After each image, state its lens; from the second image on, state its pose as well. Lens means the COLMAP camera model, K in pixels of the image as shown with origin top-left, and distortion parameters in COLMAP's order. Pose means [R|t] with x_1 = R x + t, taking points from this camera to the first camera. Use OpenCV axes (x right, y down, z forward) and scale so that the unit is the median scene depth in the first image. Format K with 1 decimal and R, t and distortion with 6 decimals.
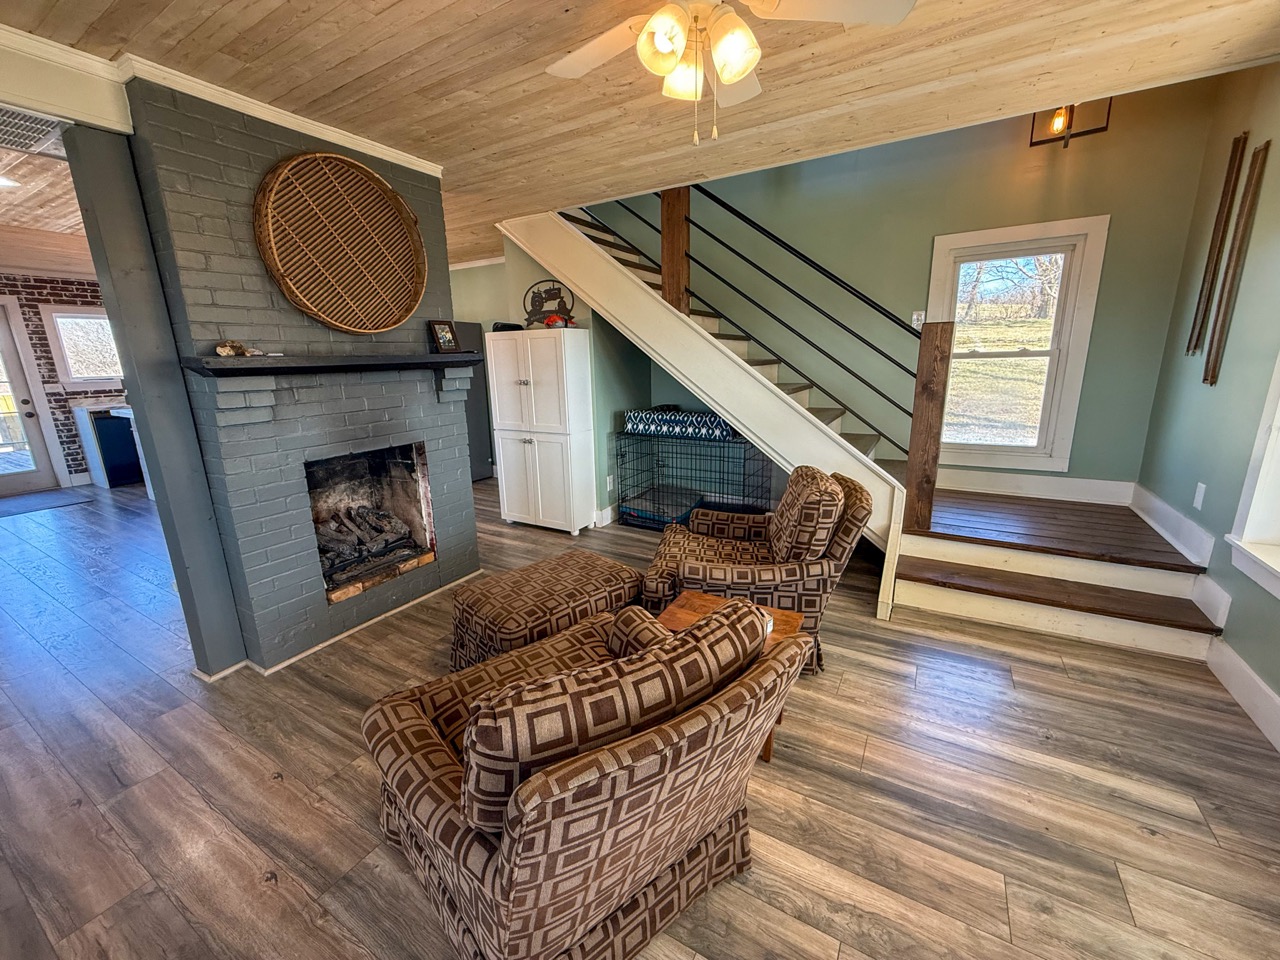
lens RADIAL K [[510.7, 0, 640.0], [0, 510.7, 480.0], [0, 0, 1]] dist [-0.001855, 0.000213]
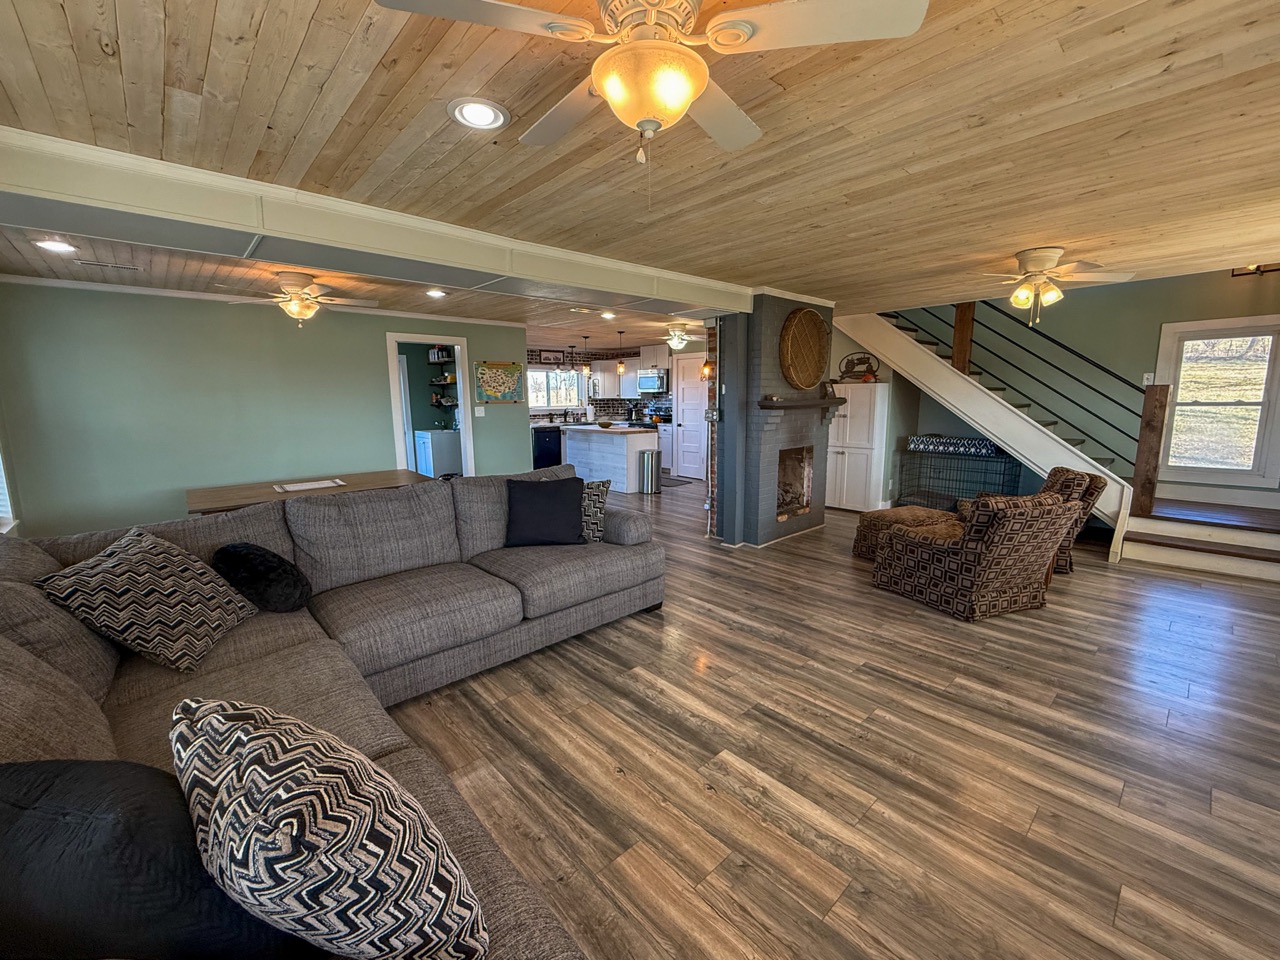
lens RADIAL K [[529.3, 0, 635.6], [0, 529.3, 478.7], [0, 0, 1]] dist [-0.002070, -0.000197]
pose [[0.953494, 0.057904, -0.295798, -0.442802], [-0.080556, 0.994631, -0.064963, 0.210759], [0.290449, 0.085770, 0.953039, -0.960700]]
